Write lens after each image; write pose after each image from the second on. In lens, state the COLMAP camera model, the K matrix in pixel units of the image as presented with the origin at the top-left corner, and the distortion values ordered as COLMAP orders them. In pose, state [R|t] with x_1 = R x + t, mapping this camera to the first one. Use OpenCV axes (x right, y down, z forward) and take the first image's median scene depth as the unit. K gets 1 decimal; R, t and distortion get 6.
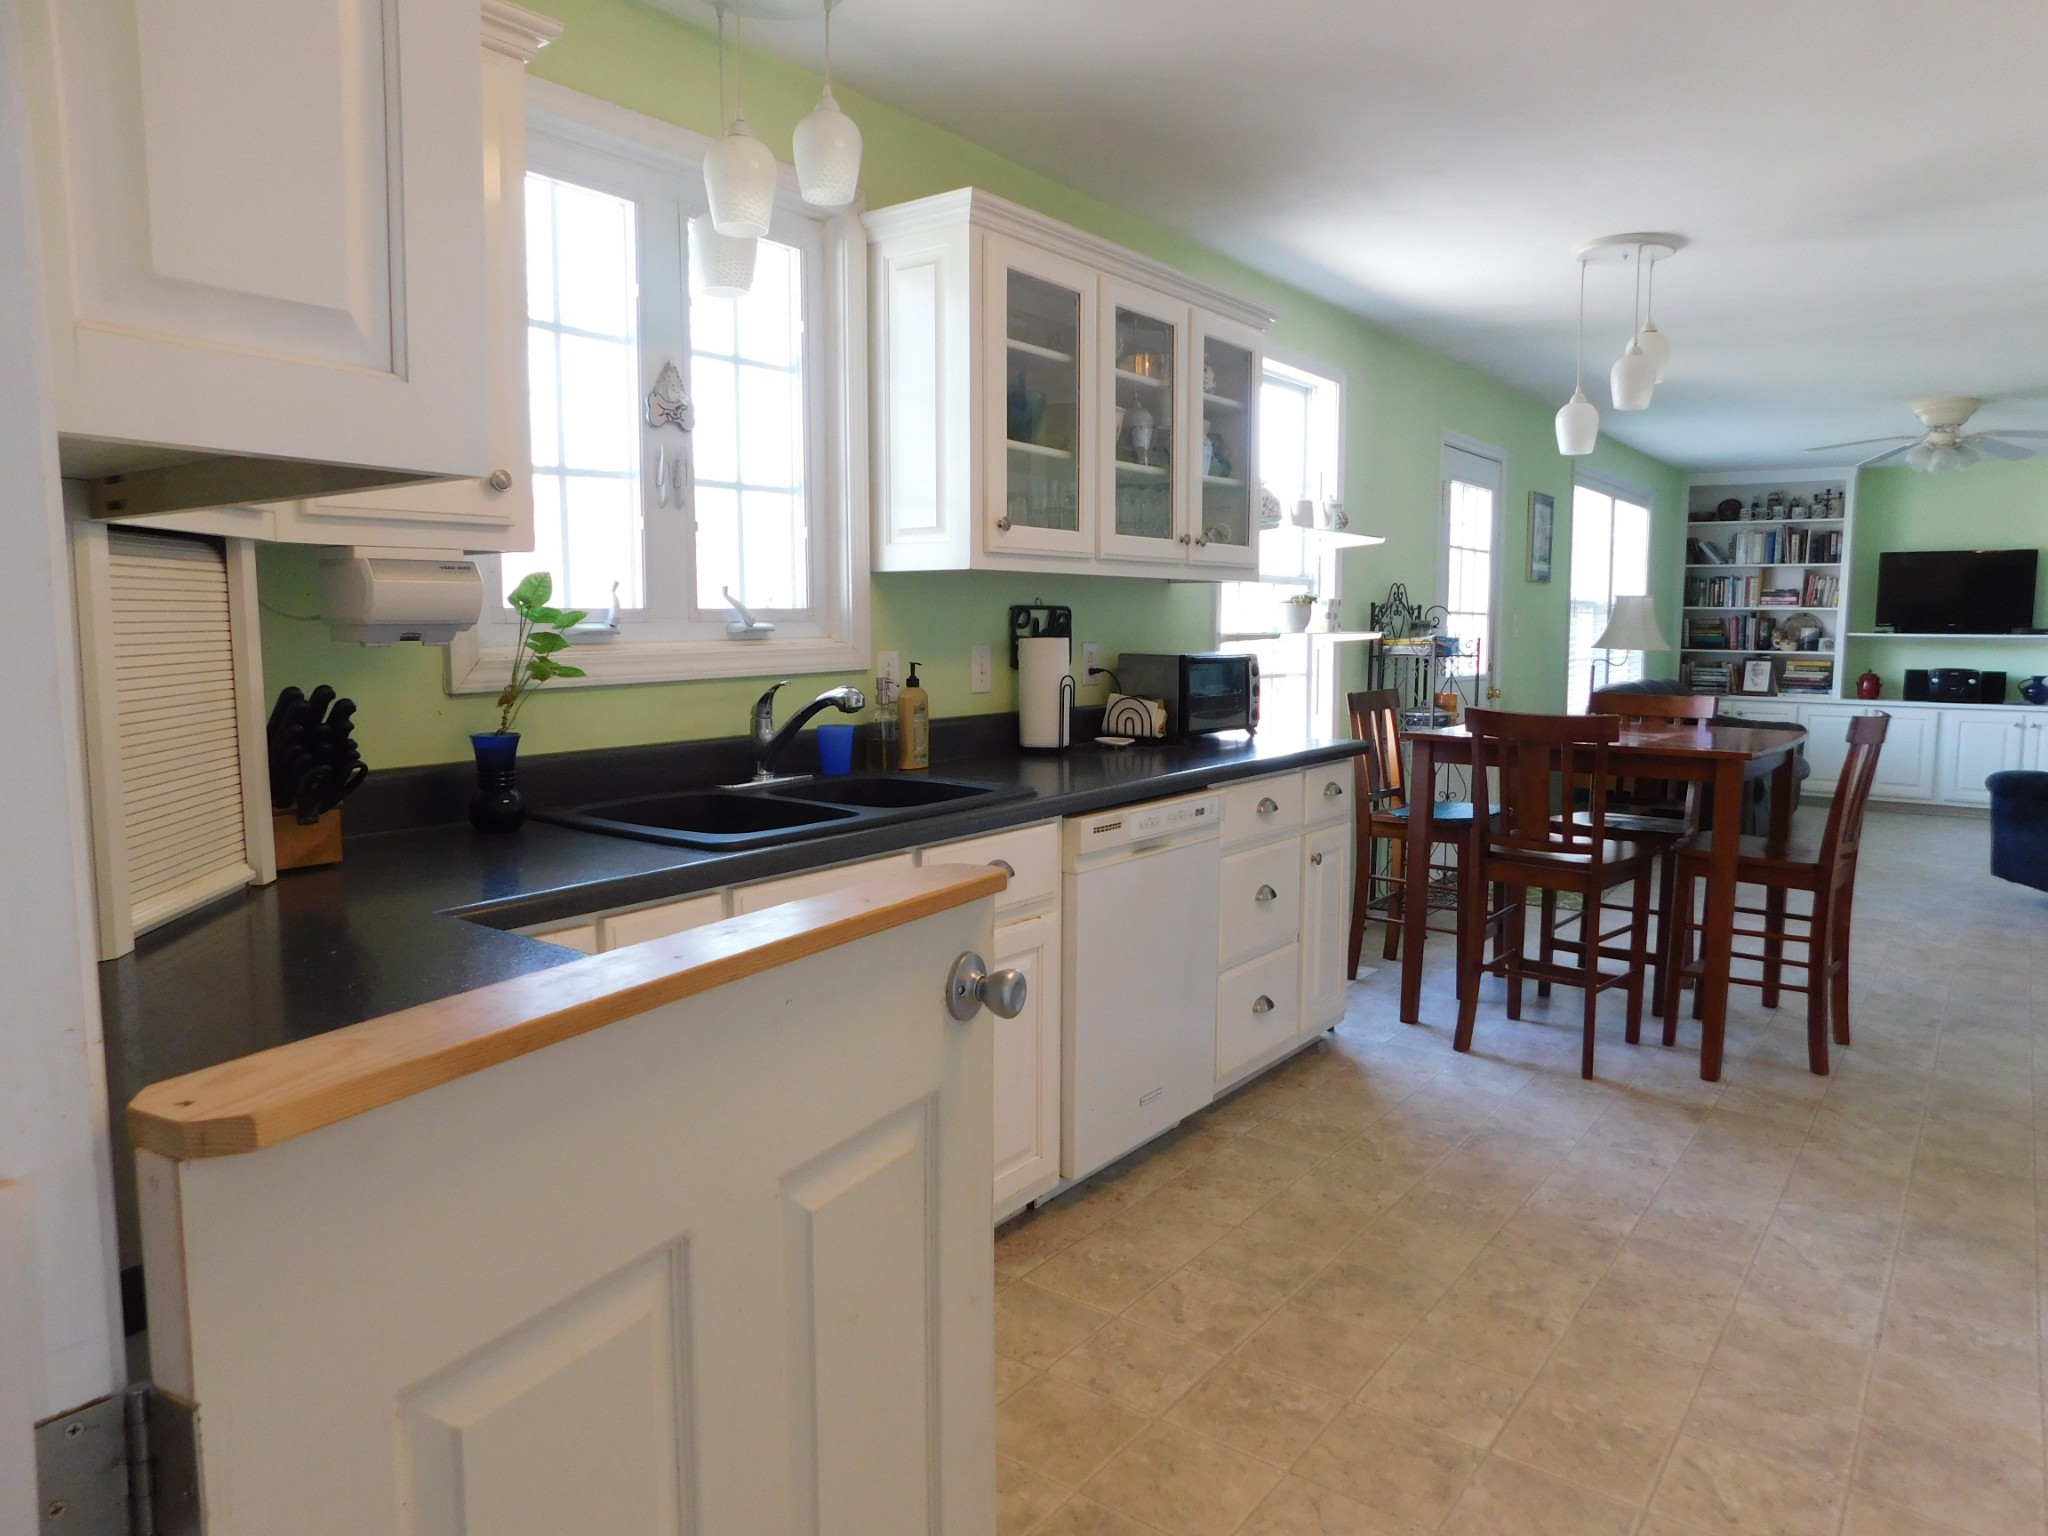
lens RADIAL K [[1356.0, 0, 1024.0], [0, 1356.0, 768.0], [0, 0, 1]] dist [-0.070147, 0.054266]
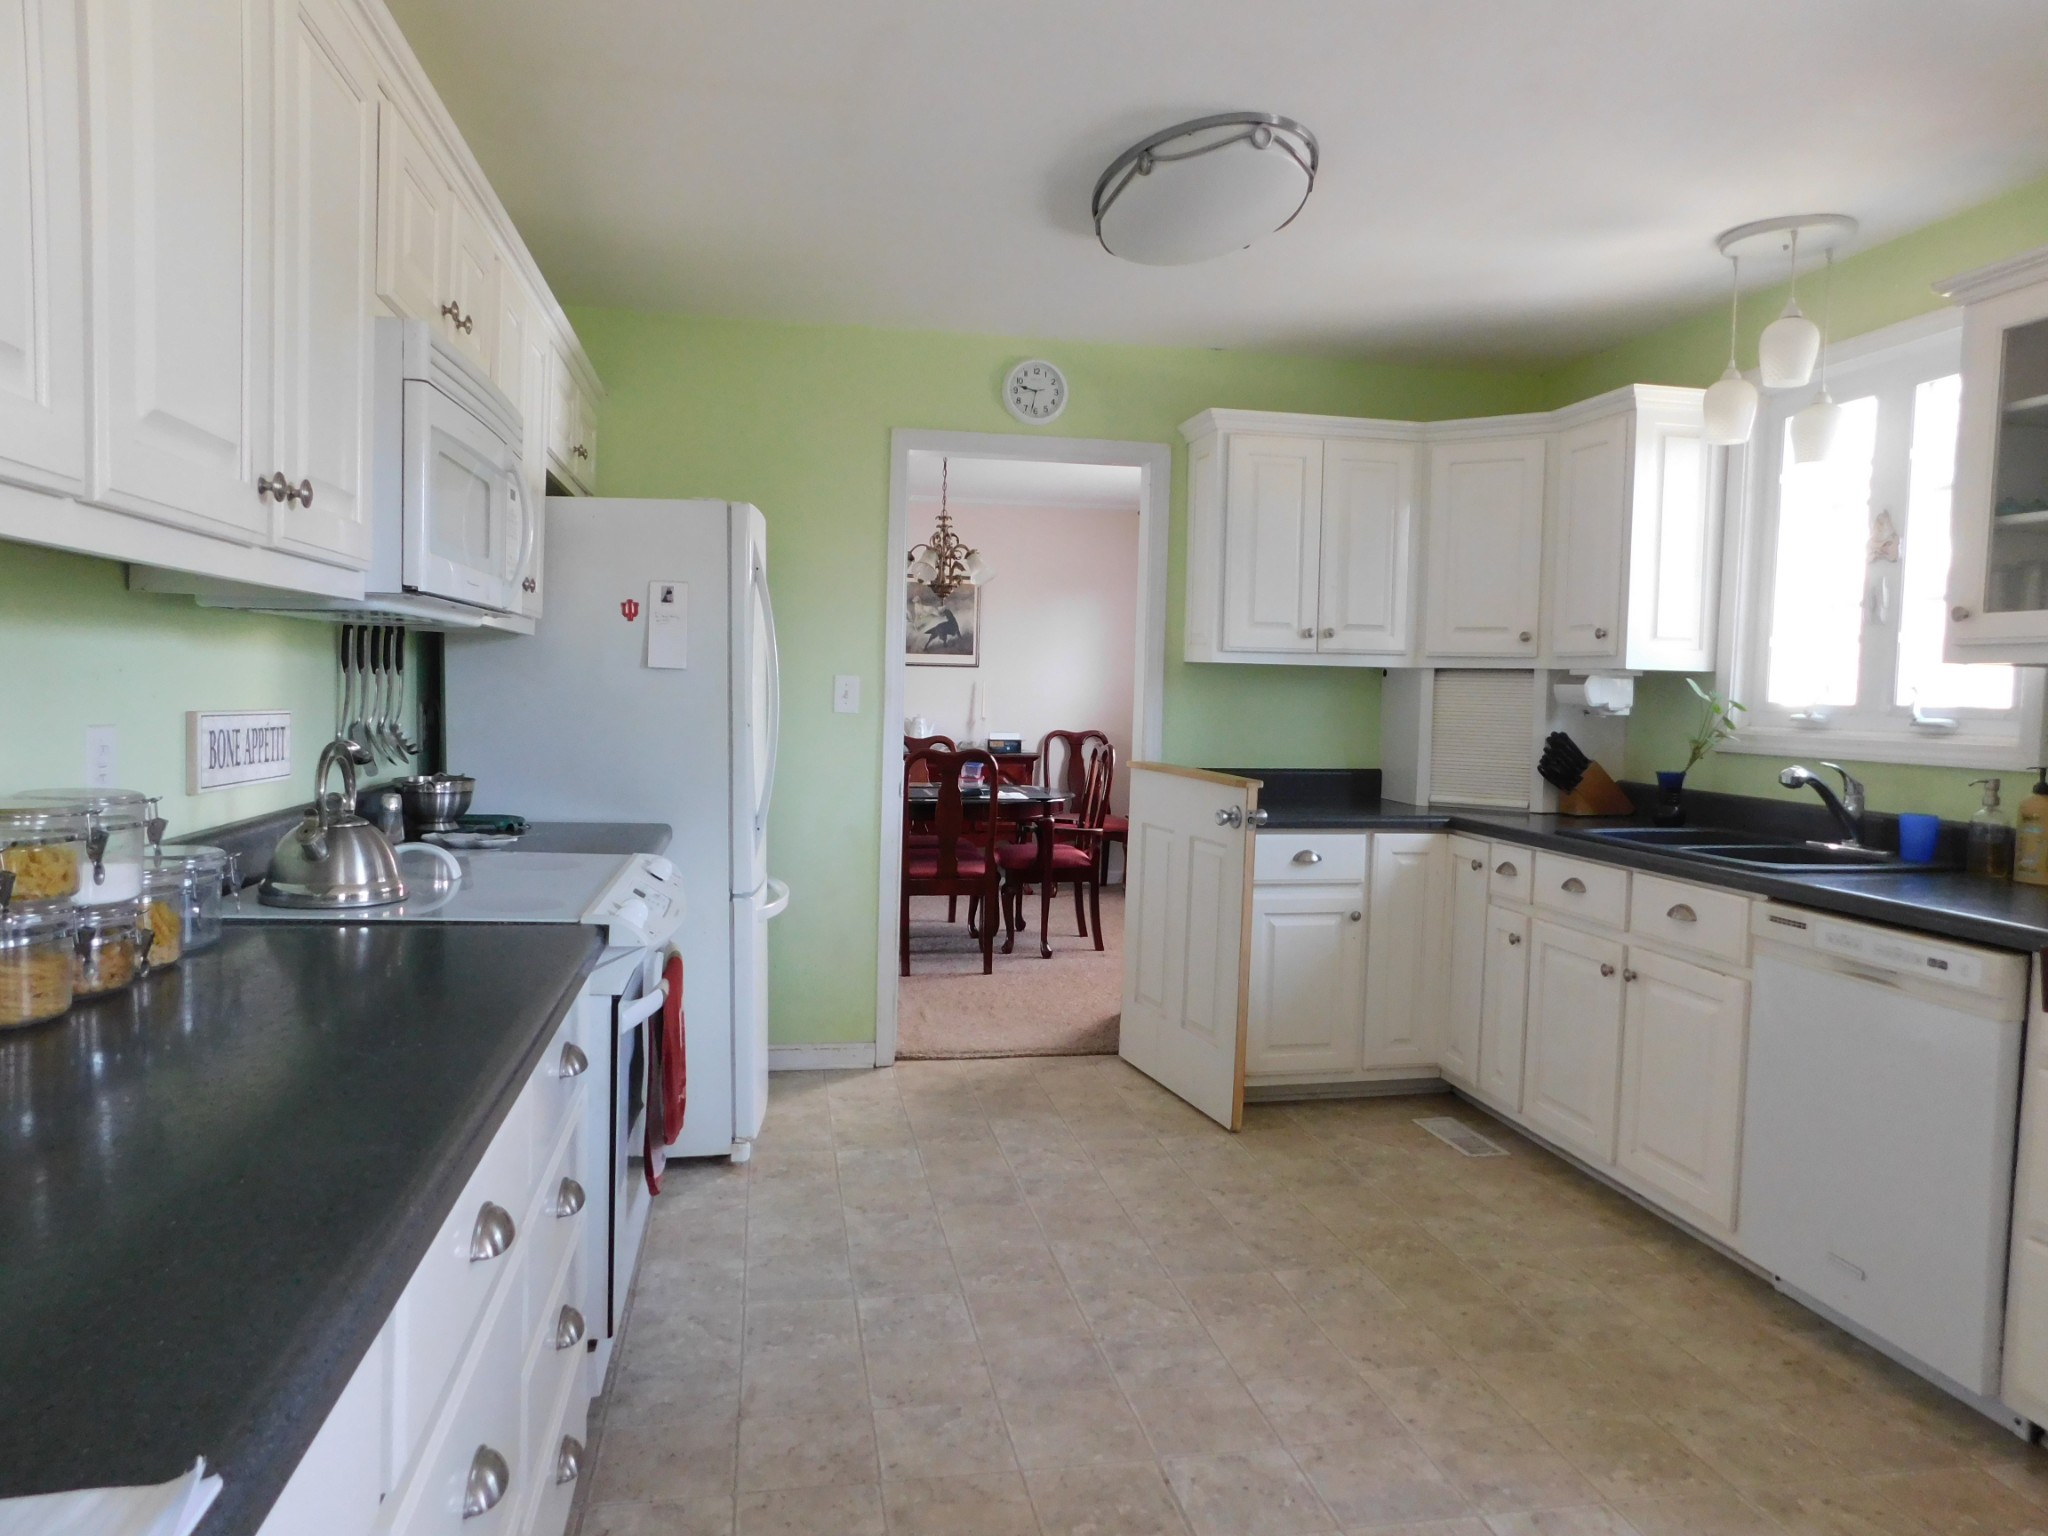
lens RADIAL K [[1381.9, 0, 1032.5], [0, 1381.9, 766.4], [0, 0, 1]] dist [-0.057990, 0.059676]
pose [[-0.673707, 0.021933, -0.738673, 1.324663], [-0.108268, 0.985845, 0.128017, -0.154022], [0.731024, 0.166221, -0.661796, 1.405214]]
